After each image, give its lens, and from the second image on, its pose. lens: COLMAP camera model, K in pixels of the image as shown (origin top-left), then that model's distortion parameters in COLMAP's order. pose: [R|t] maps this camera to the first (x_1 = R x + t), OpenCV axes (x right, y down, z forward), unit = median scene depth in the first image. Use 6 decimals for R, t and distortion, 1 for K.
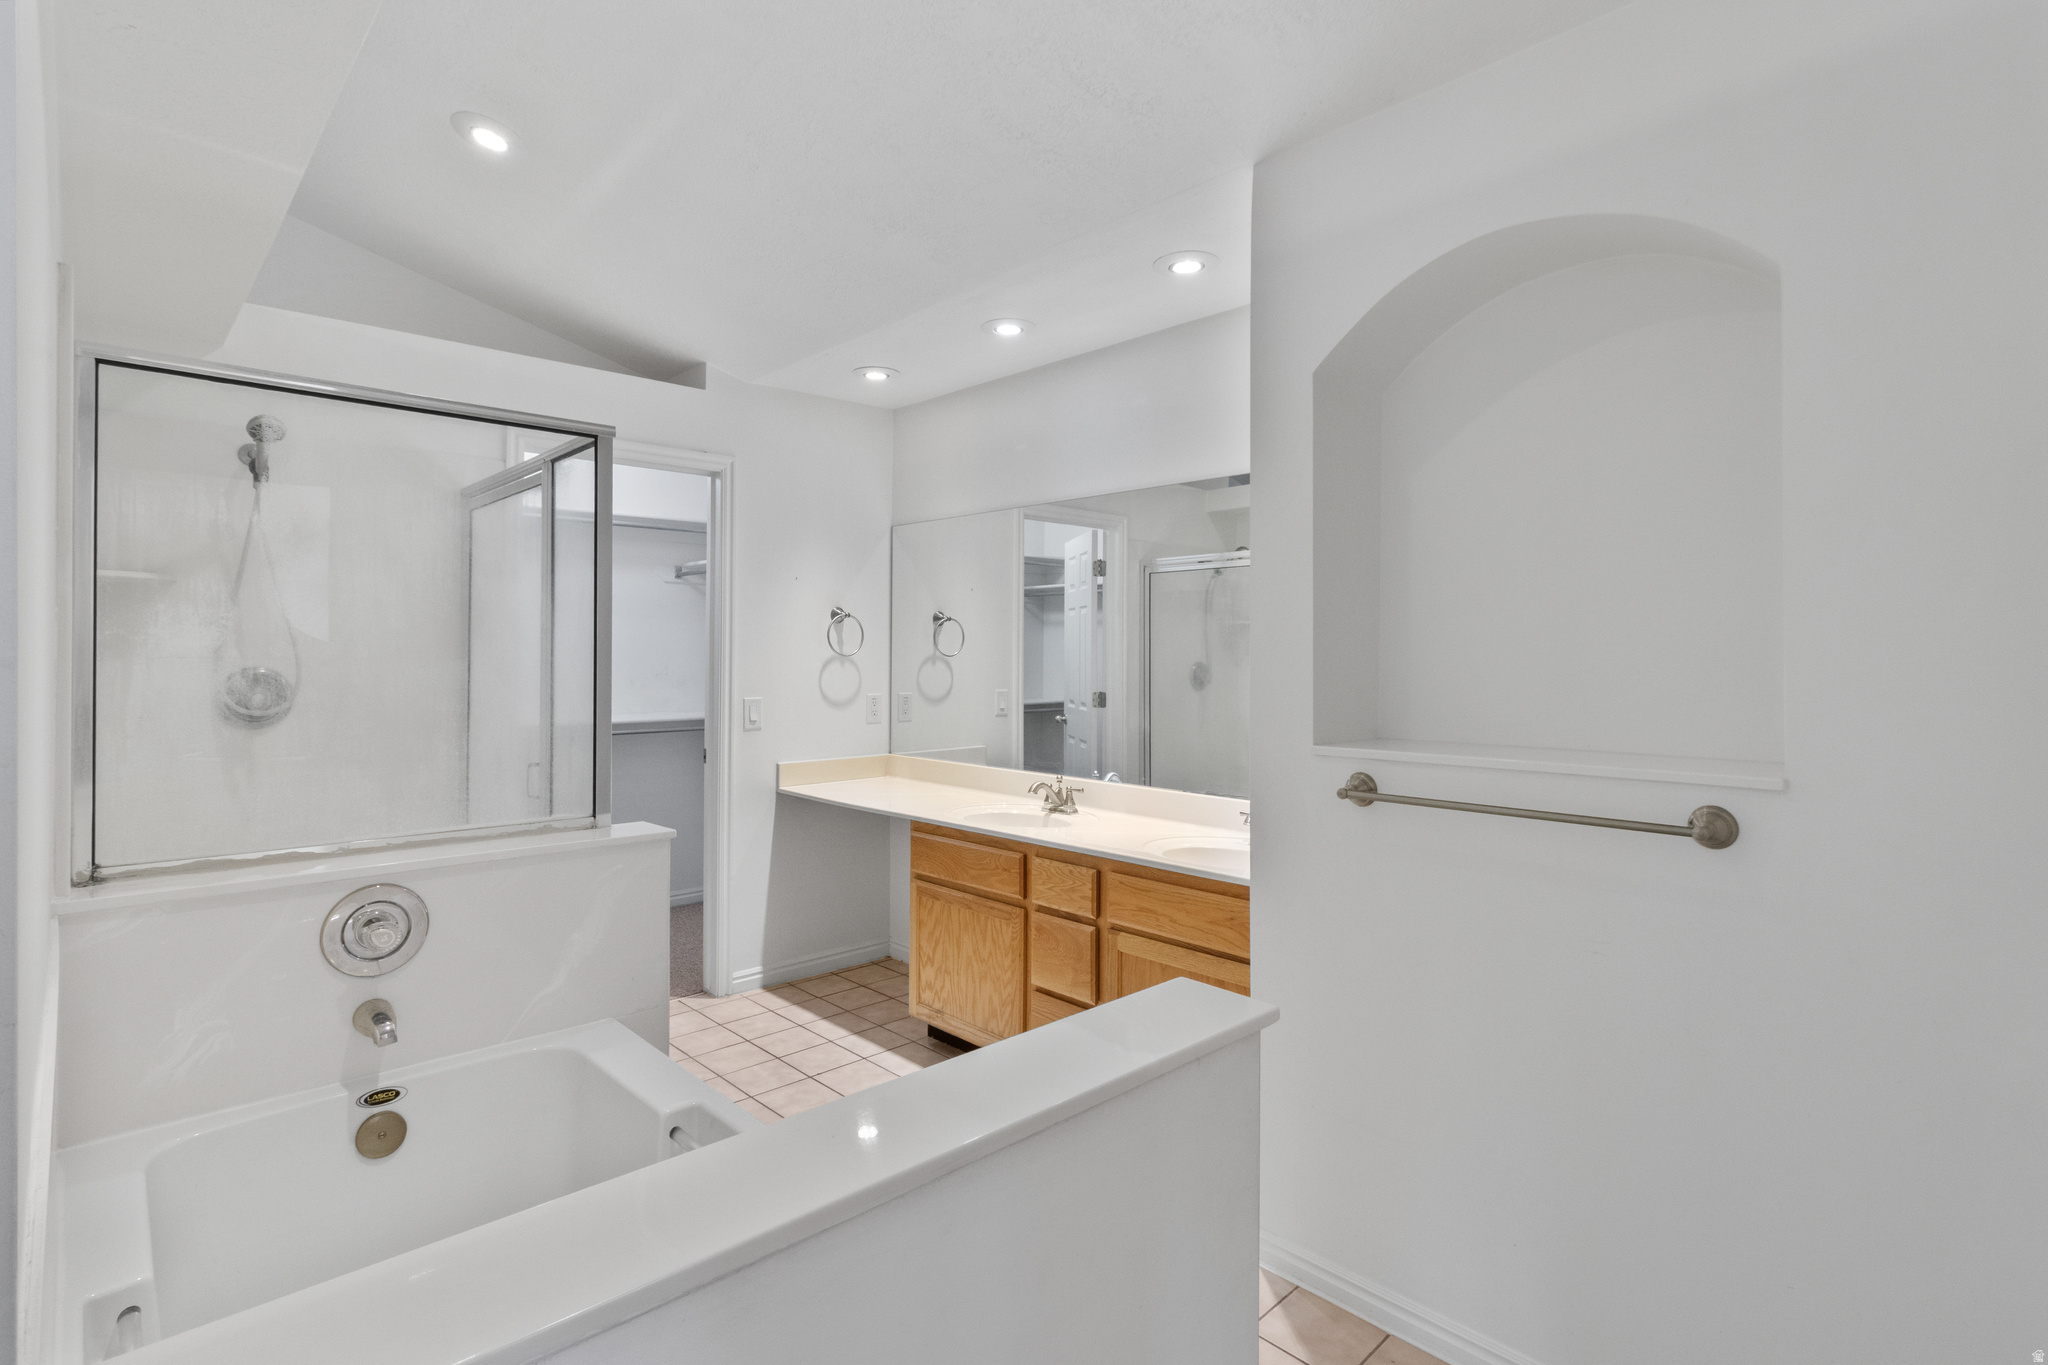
lens RADIAL K [[991.8, 0, 995.1], [0, 991.8, 651.1], [0, 0, 1]] dist [0.001169, 0.000097]
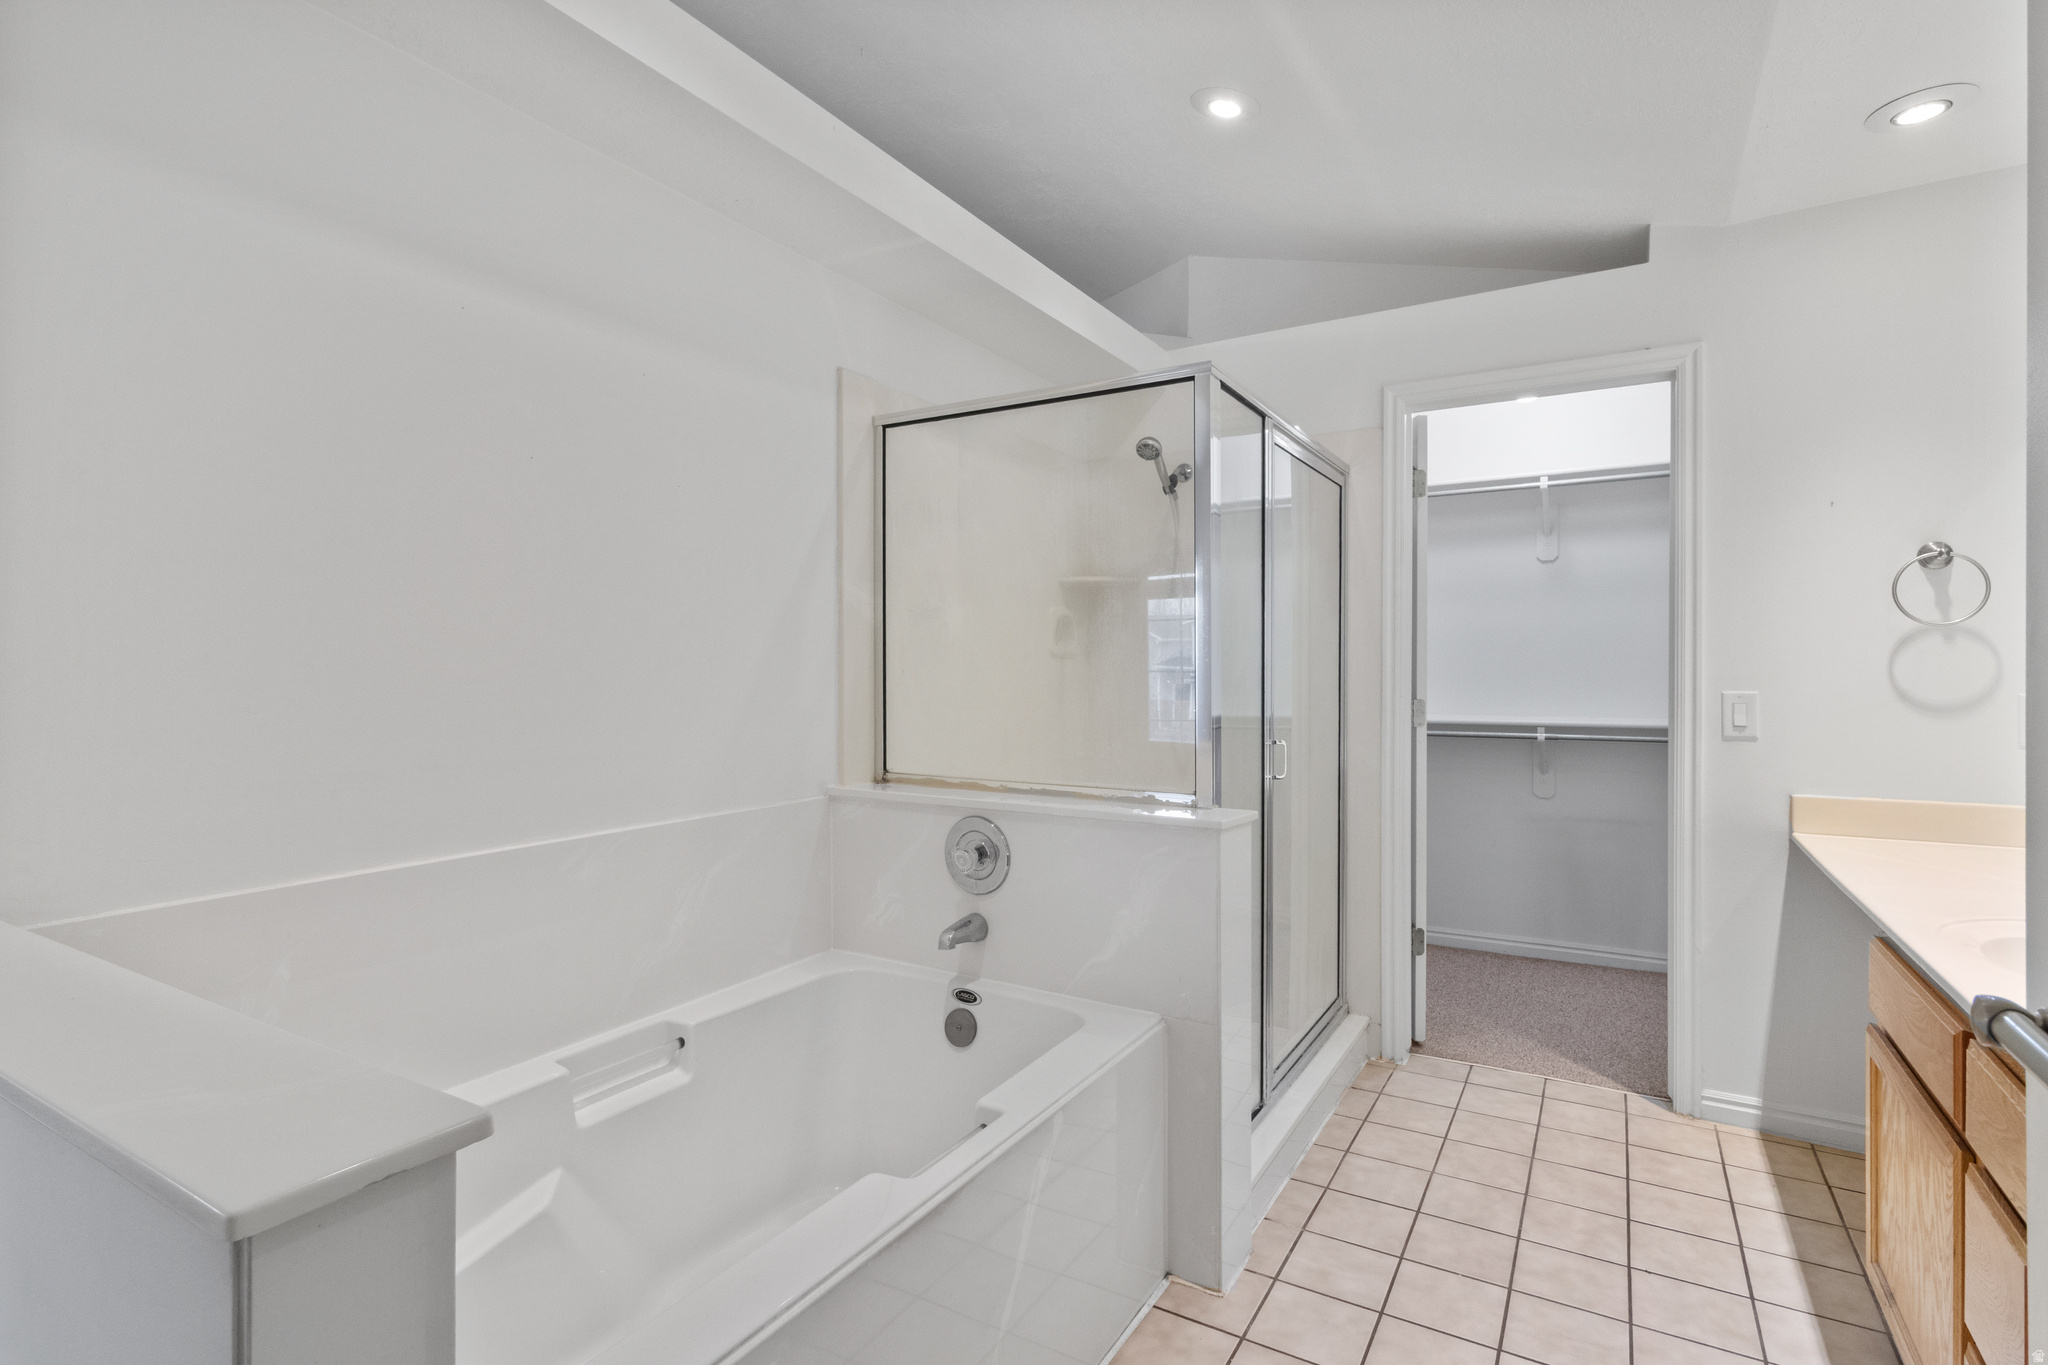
lens RADIAL K [[961.7, 0, 1021.7], [0, 961.7, 668.5], [0, 0, 1]] dist [0.000679, 0.000358]
pose [[0.302406, -0.000849, -0.953179, 0.237039], [0.003674, 0.999993, 0.000275, 0.030222], [0.953172, -0.003585, 0.302407, 0.351971]]
